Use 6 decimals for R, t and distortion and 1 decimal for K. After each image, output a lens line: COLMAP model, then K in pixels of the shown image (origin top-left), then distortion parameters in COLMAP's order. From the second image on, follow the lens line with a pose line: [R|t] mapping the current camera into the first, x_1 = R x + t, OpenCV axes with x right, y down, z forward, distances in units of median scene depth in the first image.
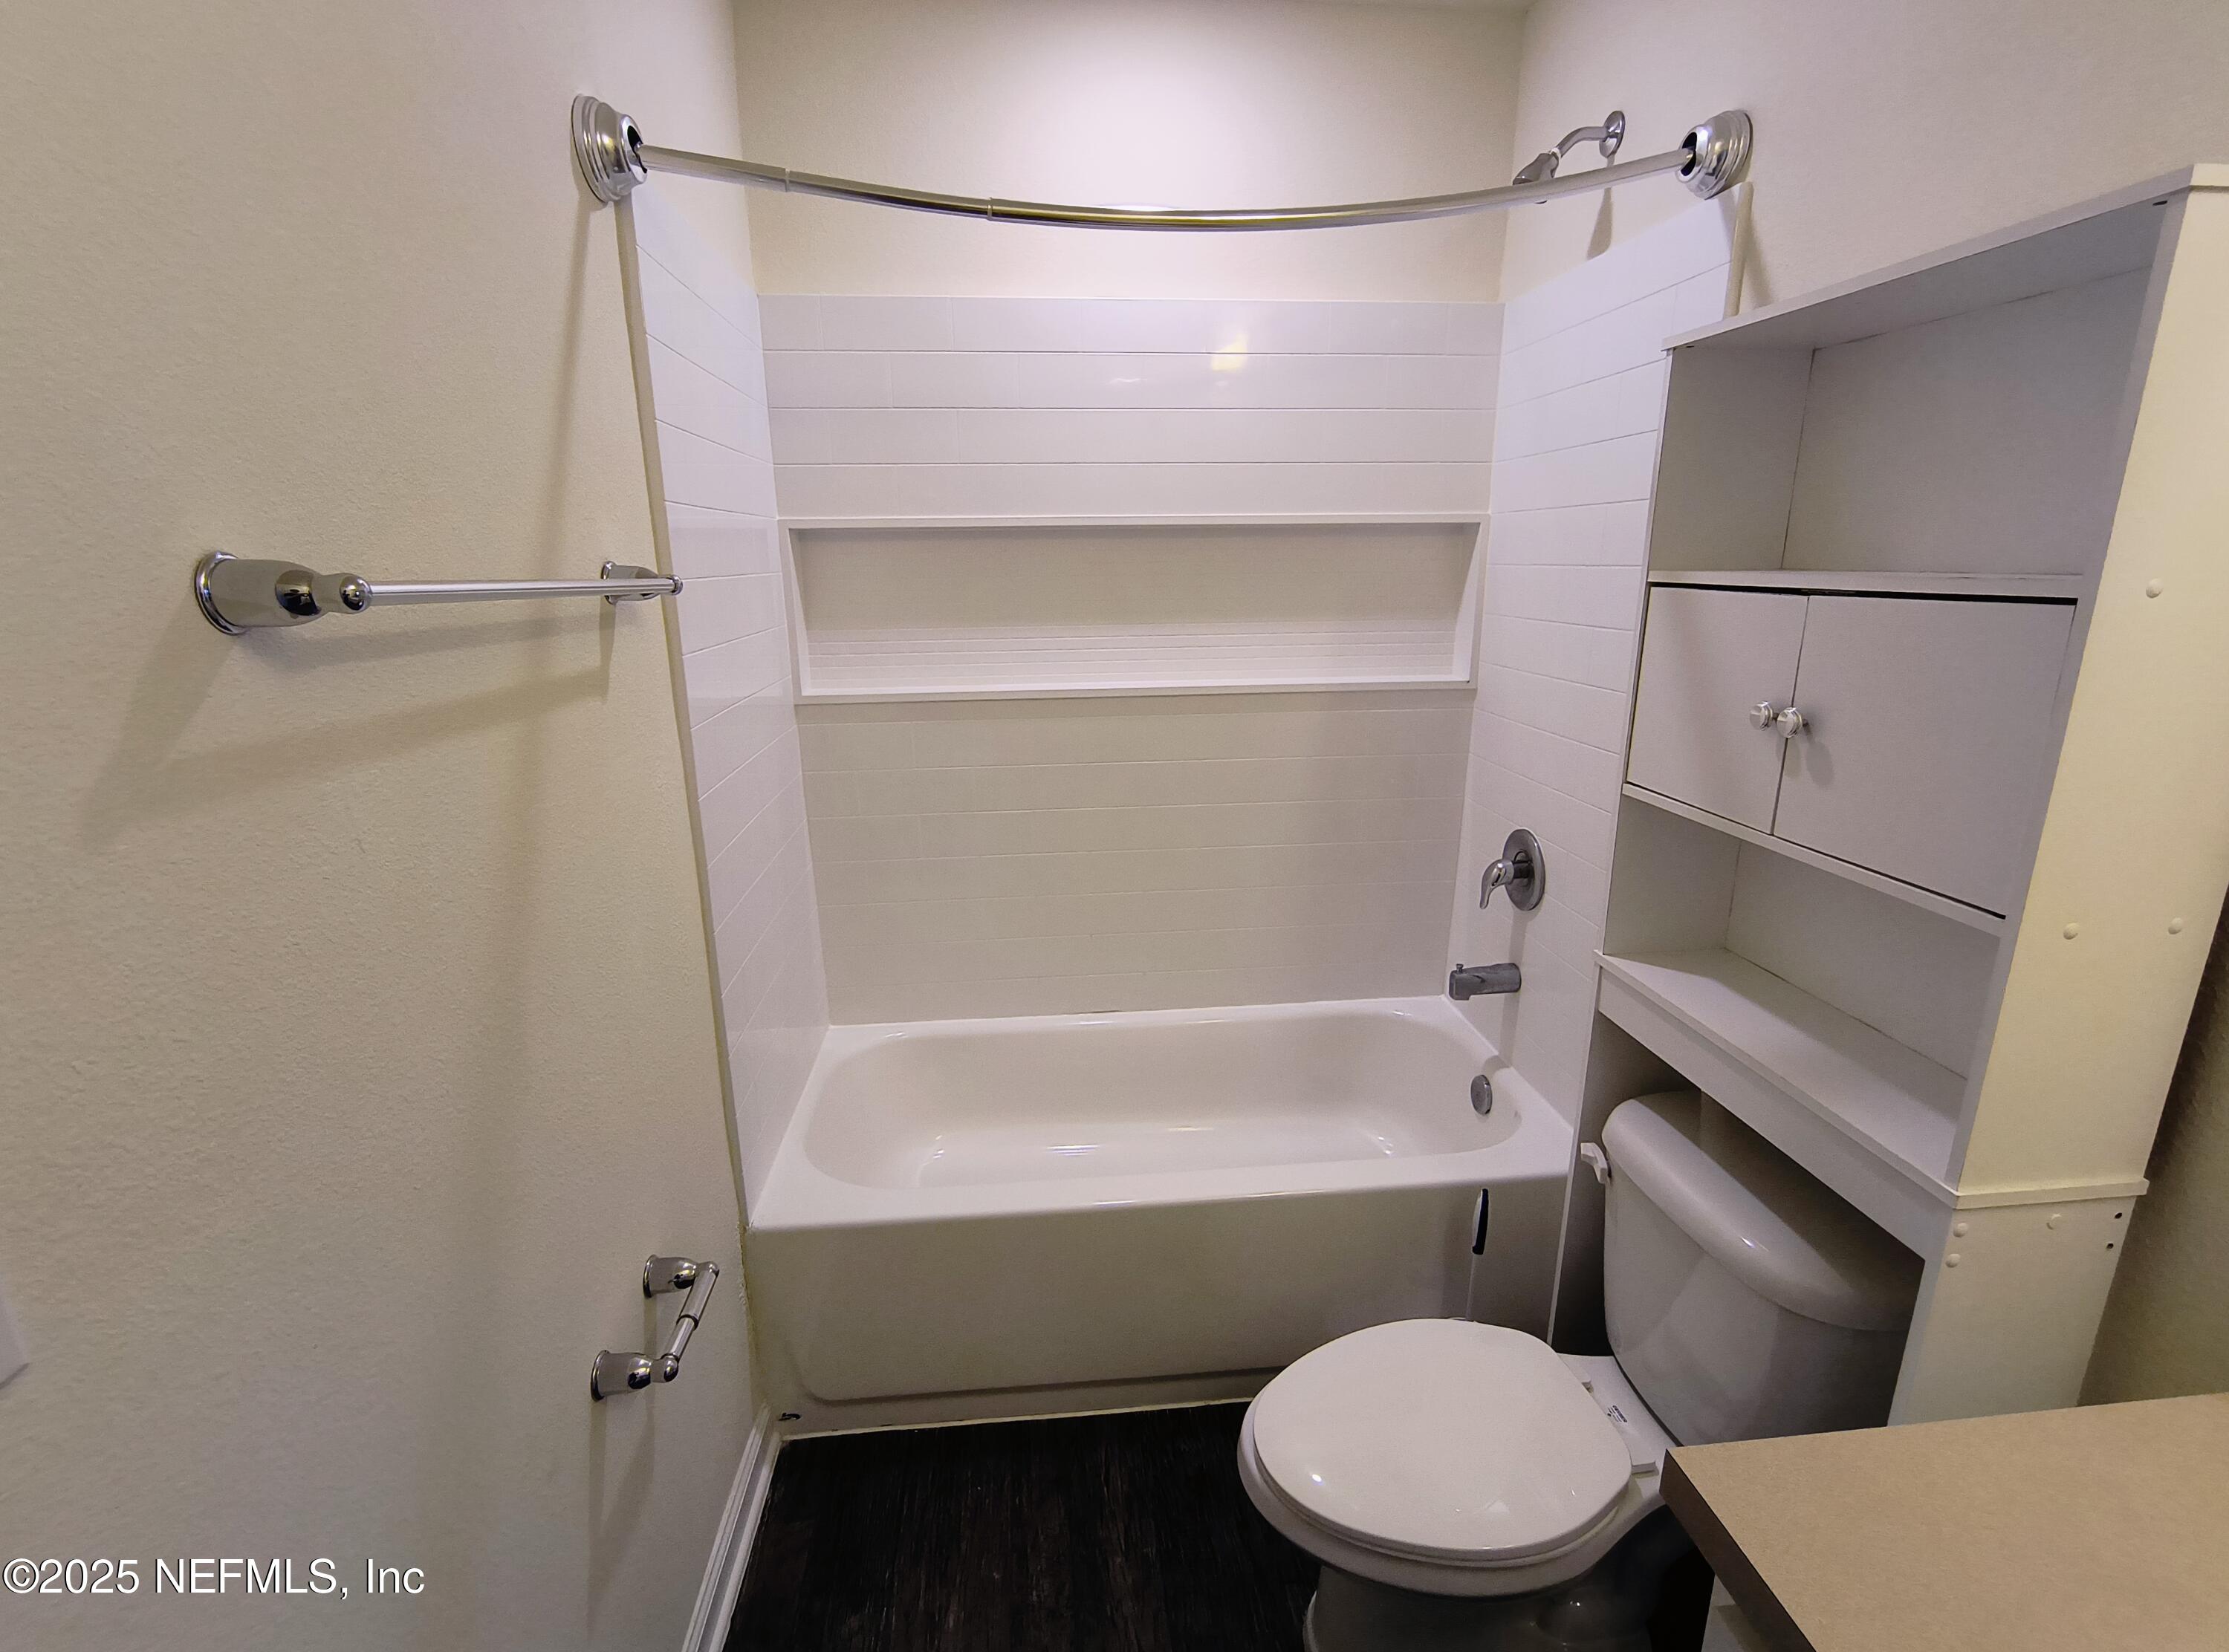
lens RADIAL K [[1026.5, 0, 1114.5], [0, 1026.5, 826.0], [0, 0, 1]] dist [0.000528, -0.000492]
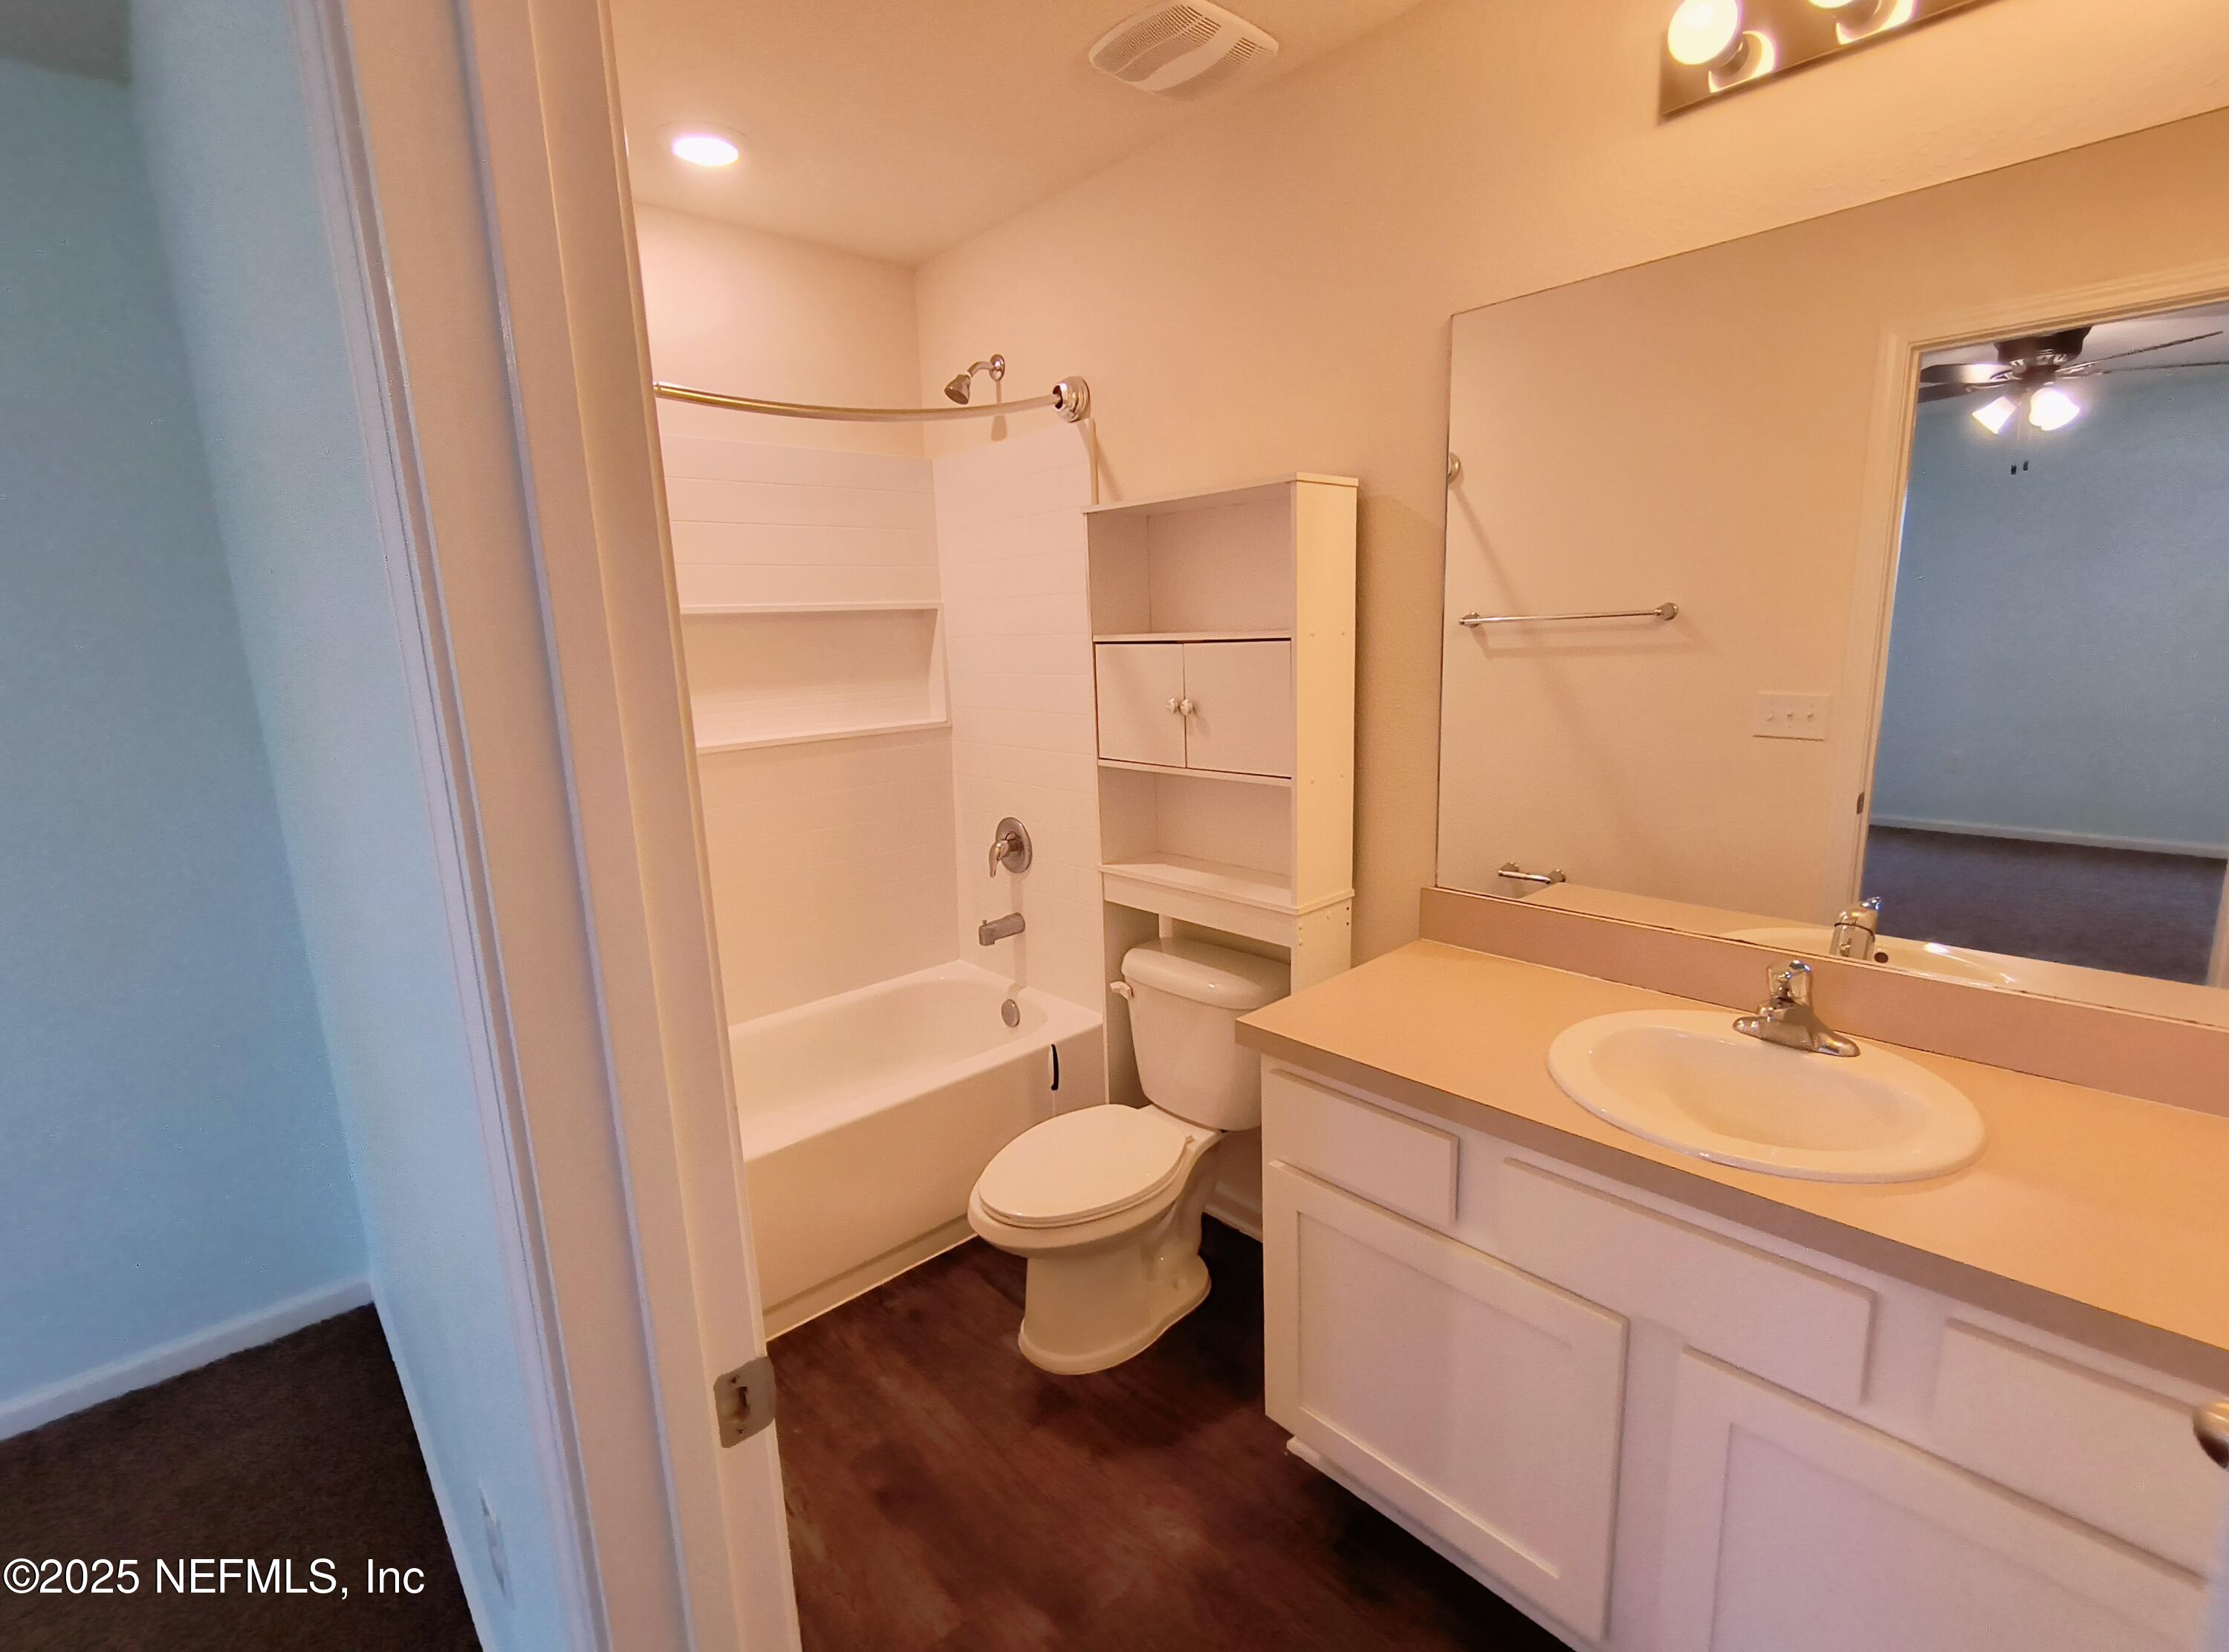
lens RADIAL K [[1026.5, 0, 1114.5], [0, 1026.5, 826.0], [0, 0, 1]] dist [0.000528, -0.000492]
pose [[0.800704, -0.140301, 0.582400, -0.459057], [0.183976, 0.982798, -0.016179, 0.093587], [-0.570111, 0.120102, 0.812742, -0.358193]]
